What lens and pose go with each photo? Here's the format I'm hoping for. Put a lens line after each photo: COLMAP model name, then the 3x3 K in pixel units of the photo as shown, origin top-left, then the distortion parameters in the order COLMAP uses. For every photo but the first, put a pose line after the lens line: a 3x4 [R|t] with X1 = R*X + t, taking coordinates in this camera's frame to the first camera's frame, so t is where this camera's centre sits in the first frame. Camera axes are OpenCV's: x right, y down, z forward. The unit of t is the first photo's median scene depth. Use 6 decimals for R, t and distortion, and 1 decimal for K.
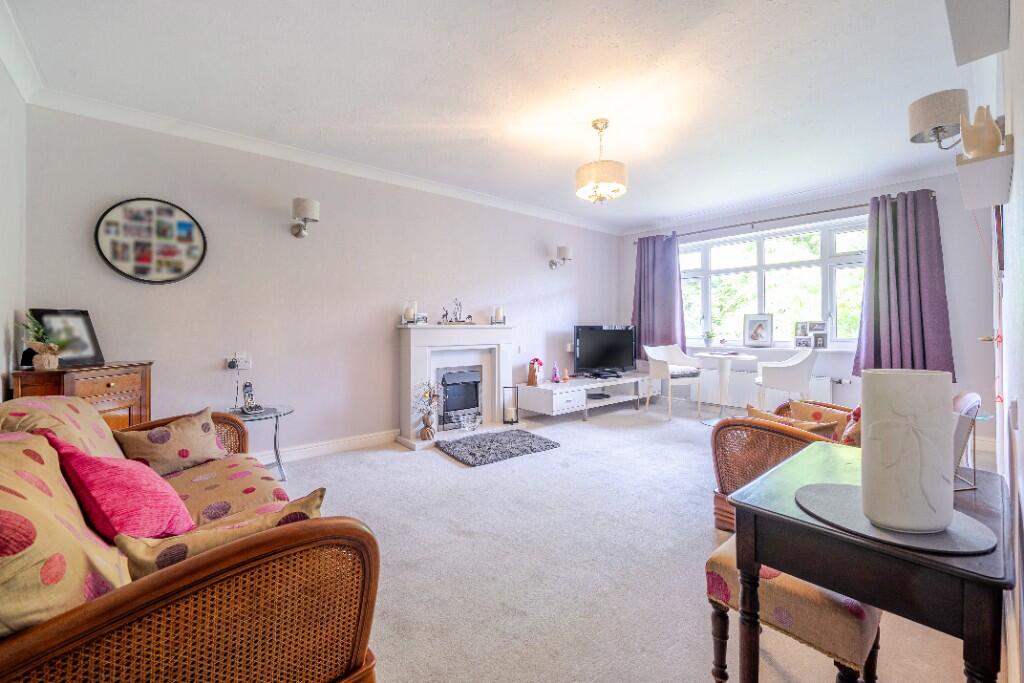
lens RADIAL K [[378.8, 0, 513.6], [0, 378.8, 328.5], [0, 0, 1]] dist [-0.001508, -0.000079]
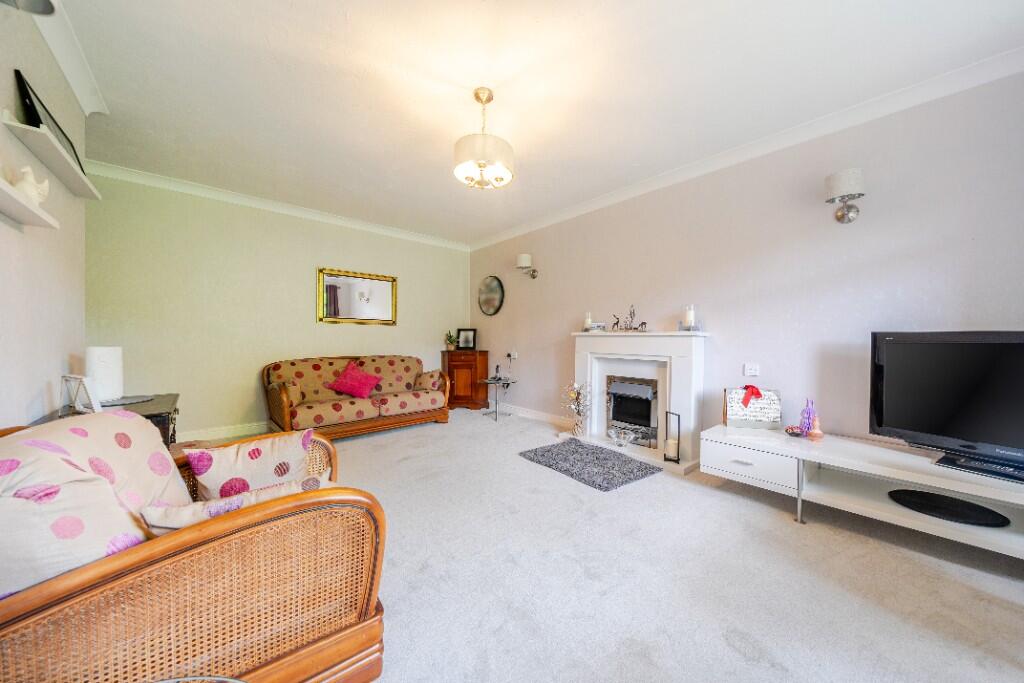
lens RADIAL K [[353.9, 0, 510.5], [0, 353.9, 339.2], [0, 0, 1]] dist [-0.012284, 0.000007]
pose [[0.040694, 0.014736, -0.999063, 0.729442], [0.001228, 0.999890, 0.014798, -0.007432], [0.999171, -0.001829, 0.040671, 0.684192]]
